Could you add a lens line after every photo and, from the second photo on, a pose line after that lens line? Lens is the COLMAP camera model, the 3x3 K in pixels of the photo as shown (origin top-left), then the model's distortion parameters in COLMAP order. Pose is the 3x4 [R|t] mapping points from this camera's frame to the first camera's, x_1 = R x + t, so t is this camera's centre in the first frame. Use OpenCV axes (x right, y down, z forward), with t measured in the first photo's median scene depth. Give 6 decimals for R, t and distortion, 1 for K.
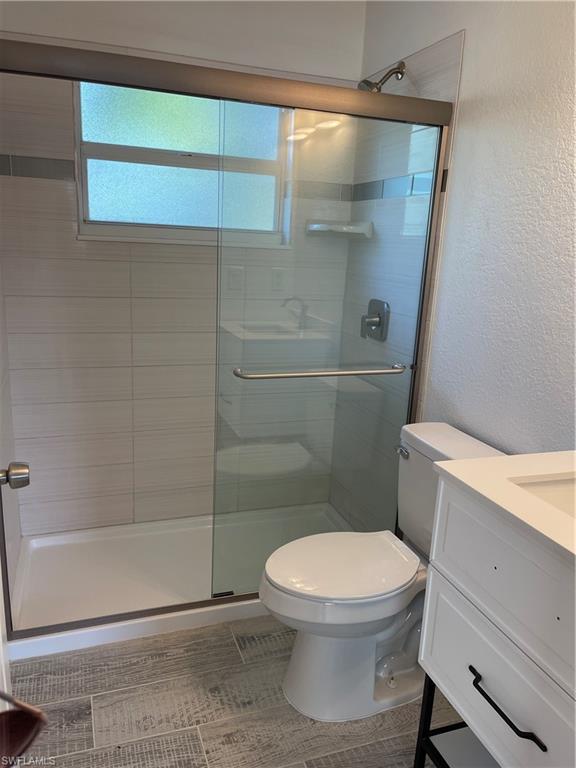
lens RADIAL K [[578.4, 0, 288.0], [0, 578.4, 384.0], [0, 0, 1]] dist [0.072696, -0.098399]
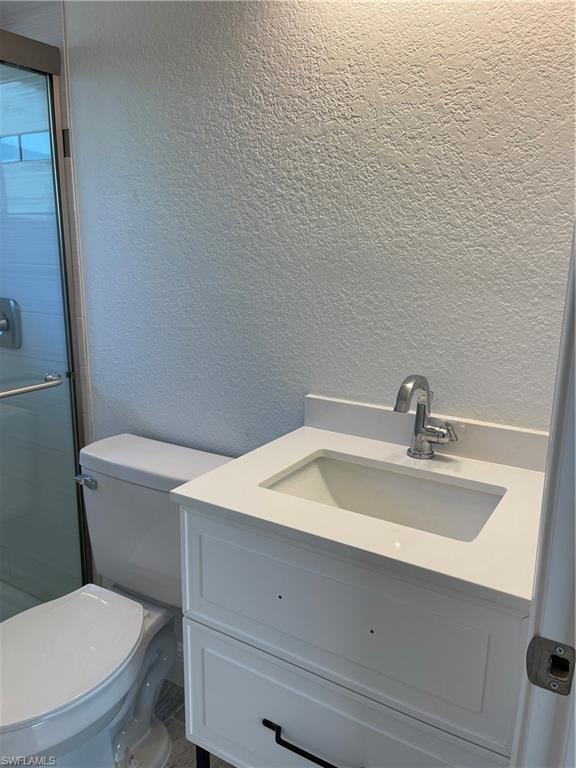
lens RADIAL K [[578.4, 0, 288.0], [0, 578.4, 384.0], [0, 0, 1]] dist [0.072696, -0.098399]
pose [[0.777002, -0.180197, 0.603156, -0.046324], [0.174455, 0.982264, 0.068721, -0.021368], [-0.604842, 0.051827, 0.794657, 0.185481]]
